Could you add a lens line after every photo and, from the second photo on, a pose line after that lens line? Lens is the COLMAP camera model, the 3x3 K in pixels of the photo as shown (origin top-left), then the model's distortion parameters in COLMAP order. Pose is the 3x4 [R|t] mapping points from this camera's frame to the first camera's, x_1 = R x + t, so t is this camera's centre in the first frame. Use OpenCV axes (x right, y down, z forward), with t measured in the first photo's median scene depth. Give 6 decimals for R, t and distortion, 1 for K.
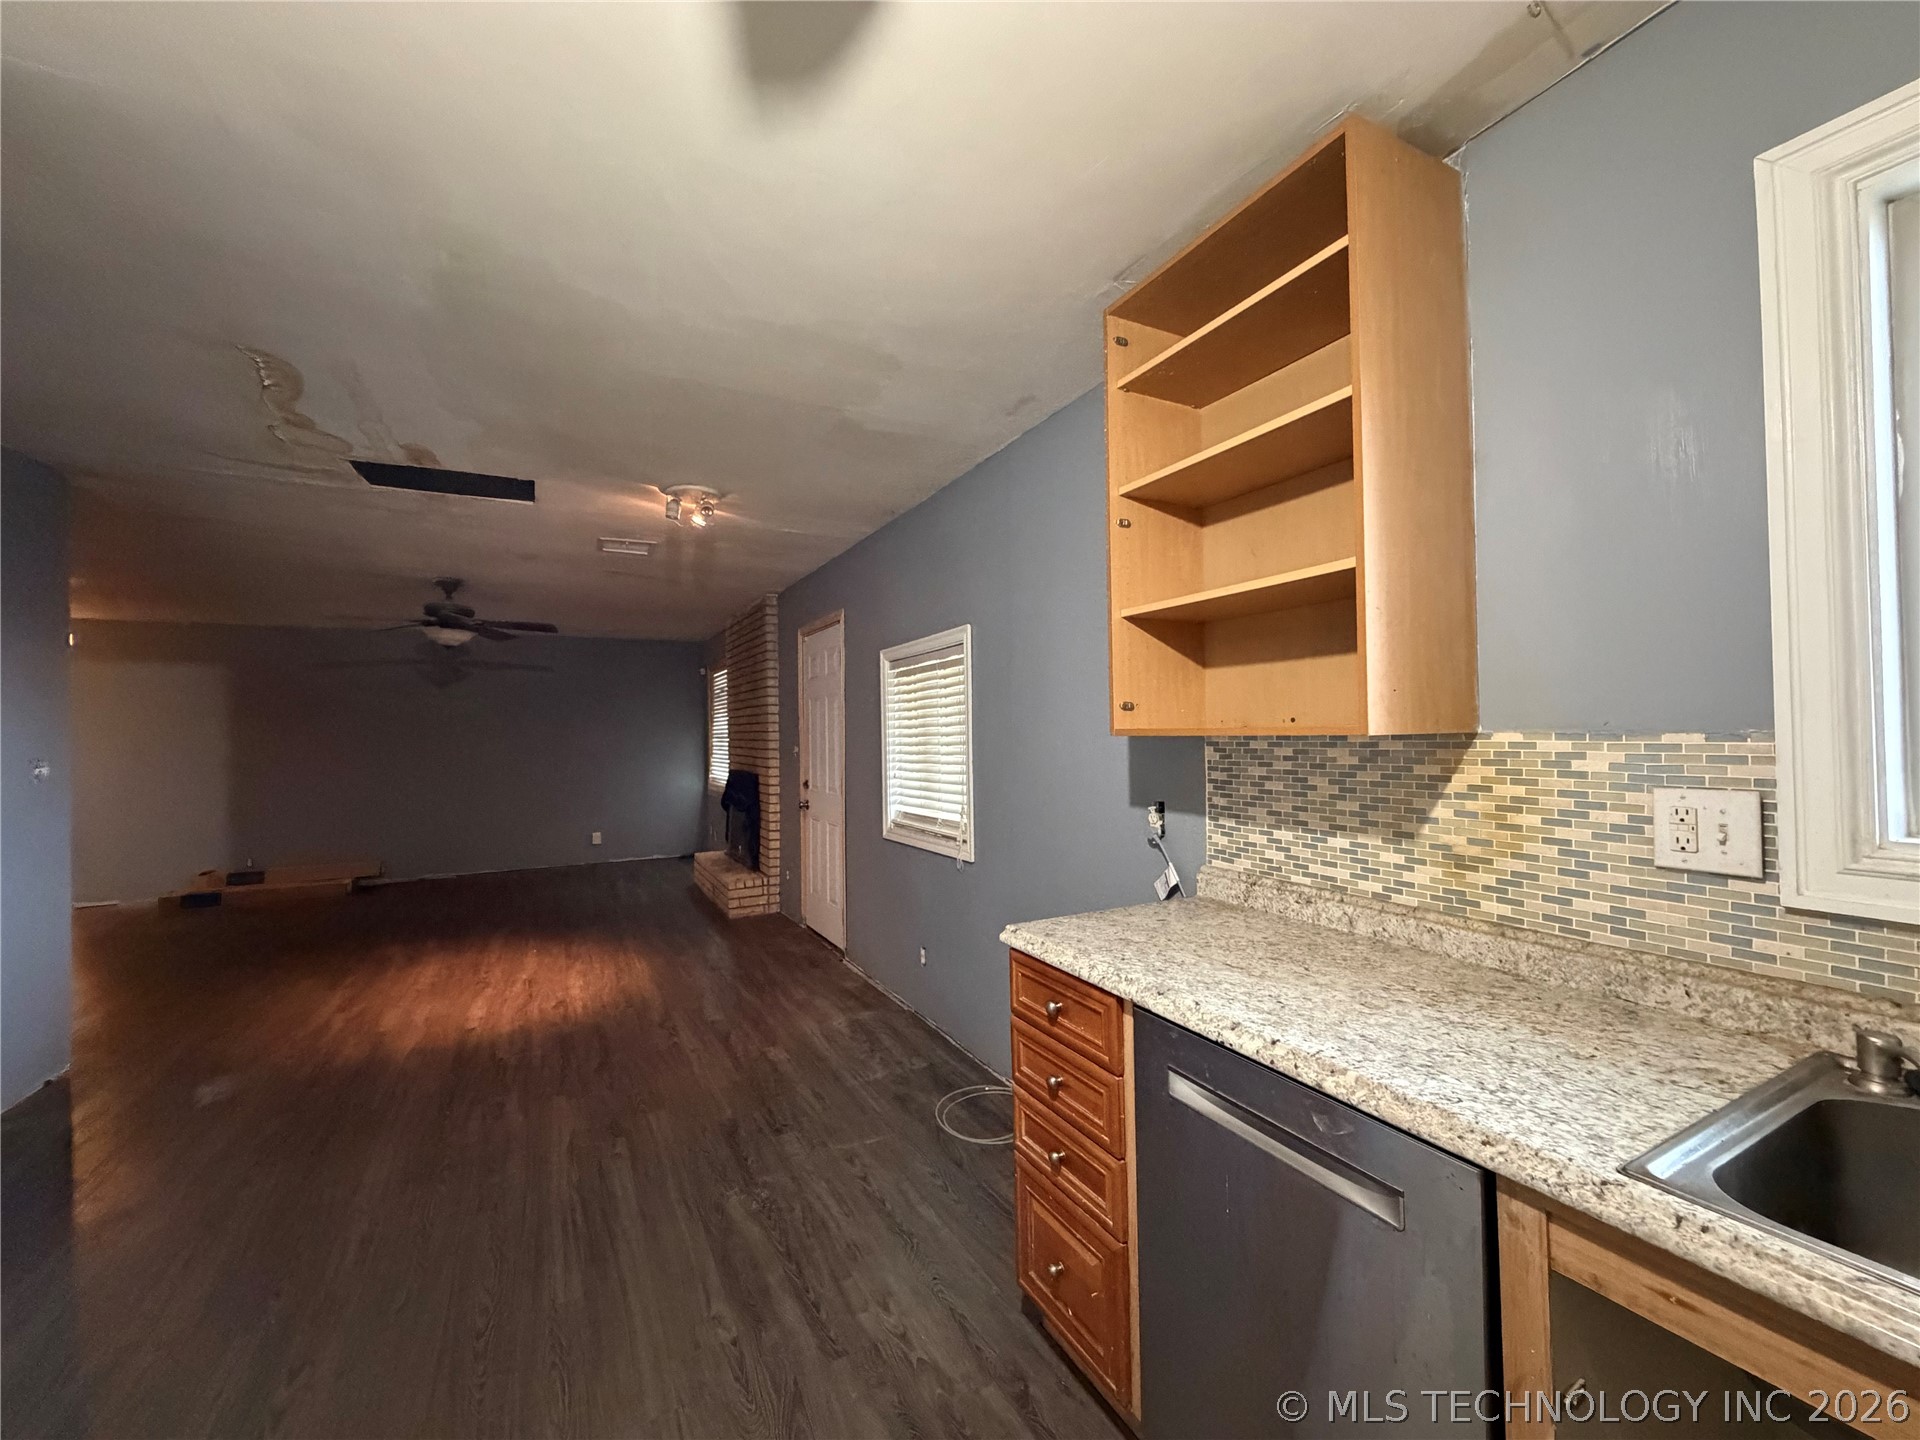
lens RADIAL K [[770.5, 0, 965.3], [0, 770.5, 726.1], [0, 0, 1]] dist [-0.003031, 0.000405]
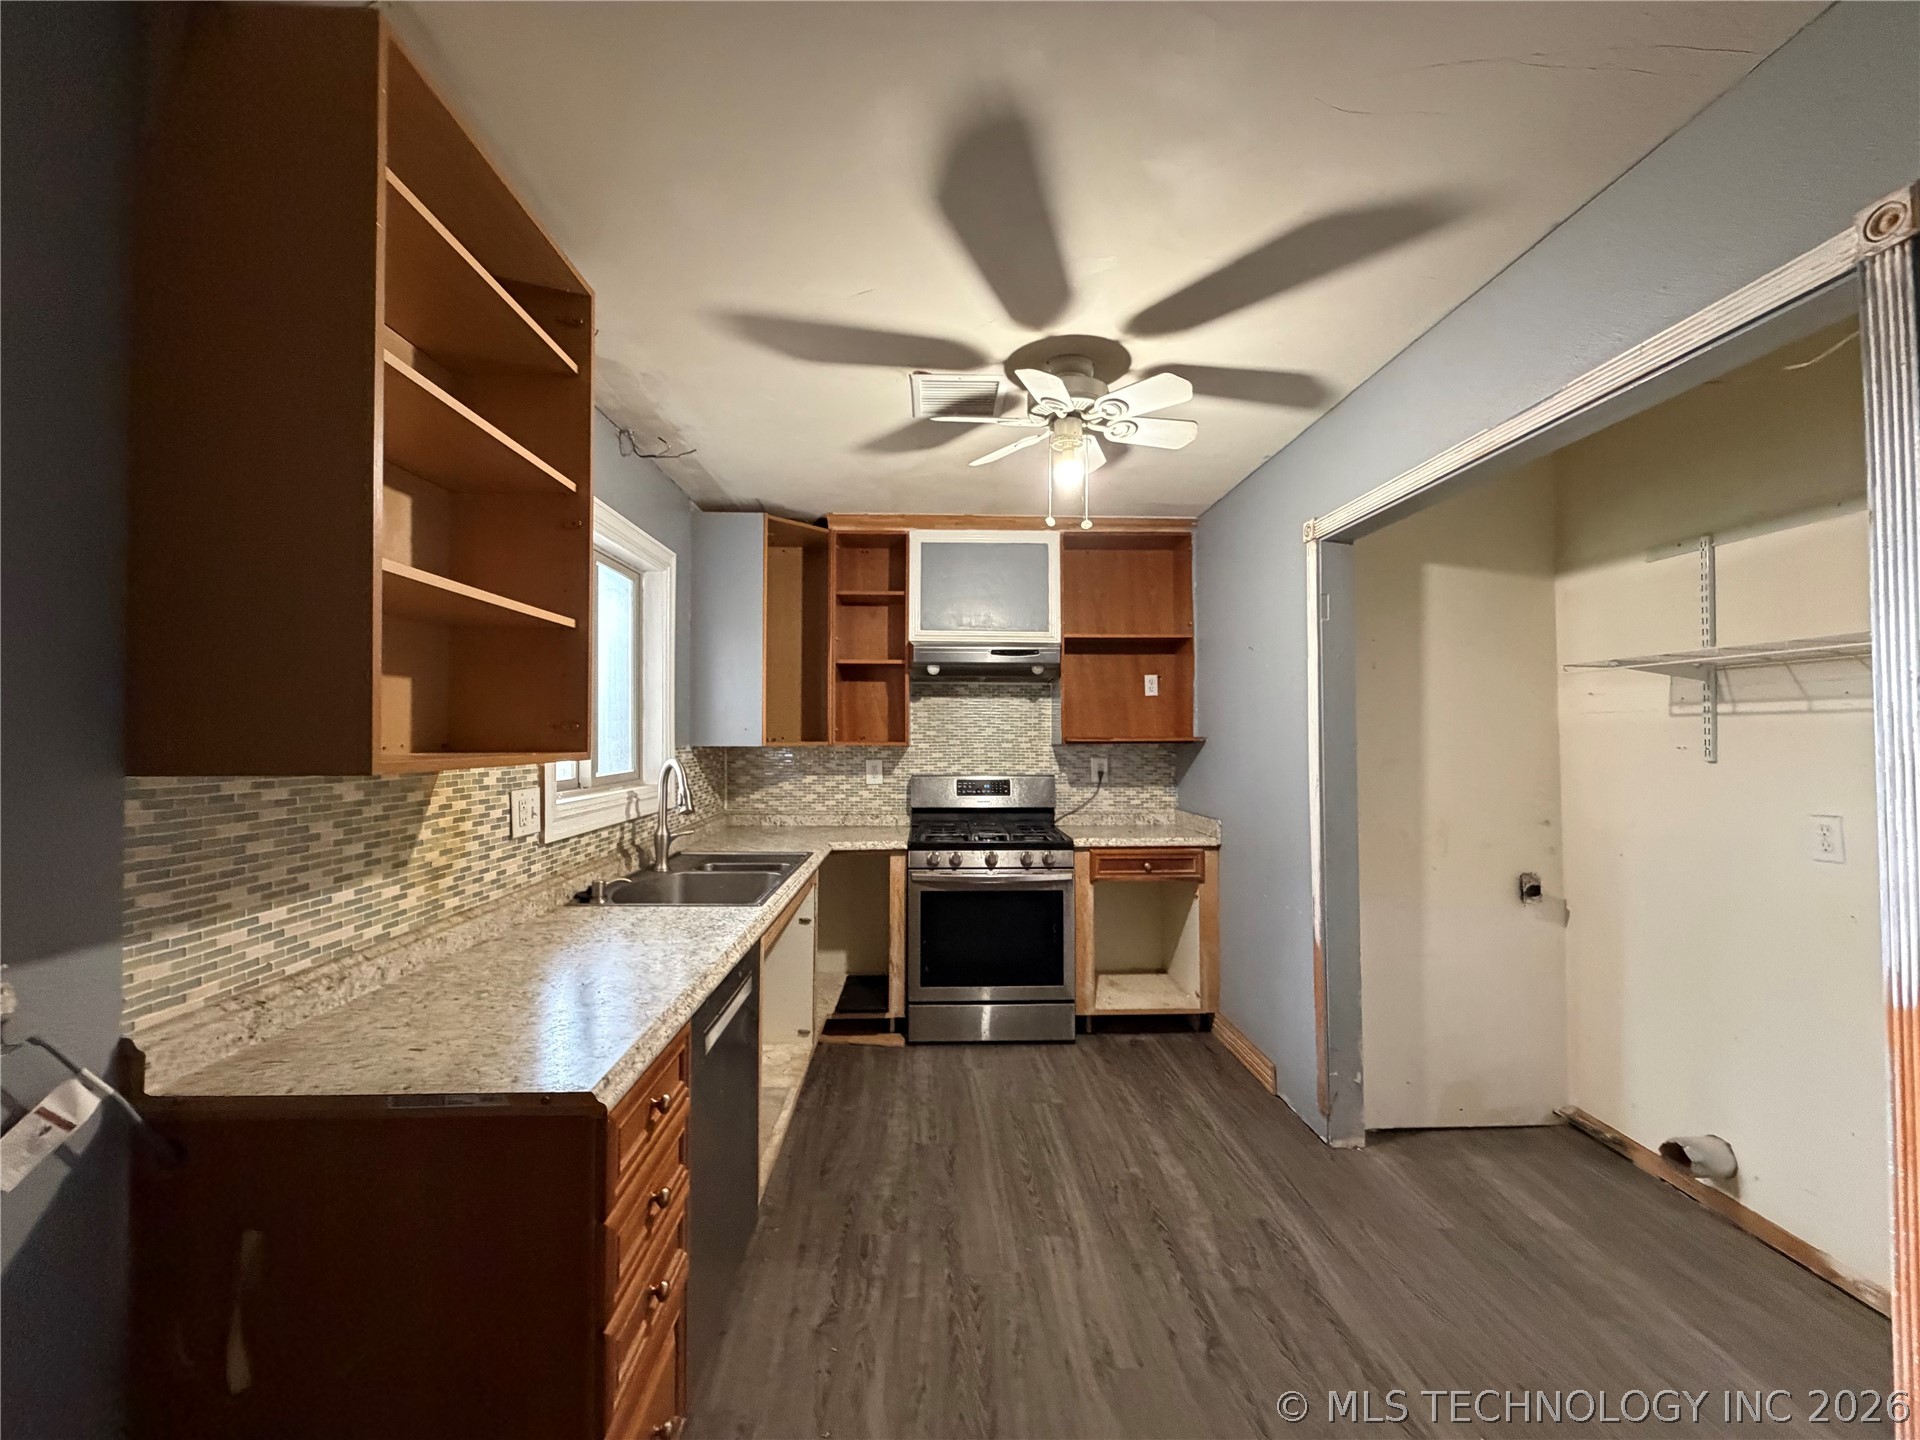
lens RADIAL K [[770.5, 0, 961.6], [0, 770.5, 725.9], [0, 0, 1]] dist [-0.003031, 0.000405]
pose [[-0.901136, 0.019789, 0.433085, -0.251427], [0.010126, 0.999646, -0.024607, -0.003031], [-0.433418, -0.017788, -0.901017, 0.763079]]
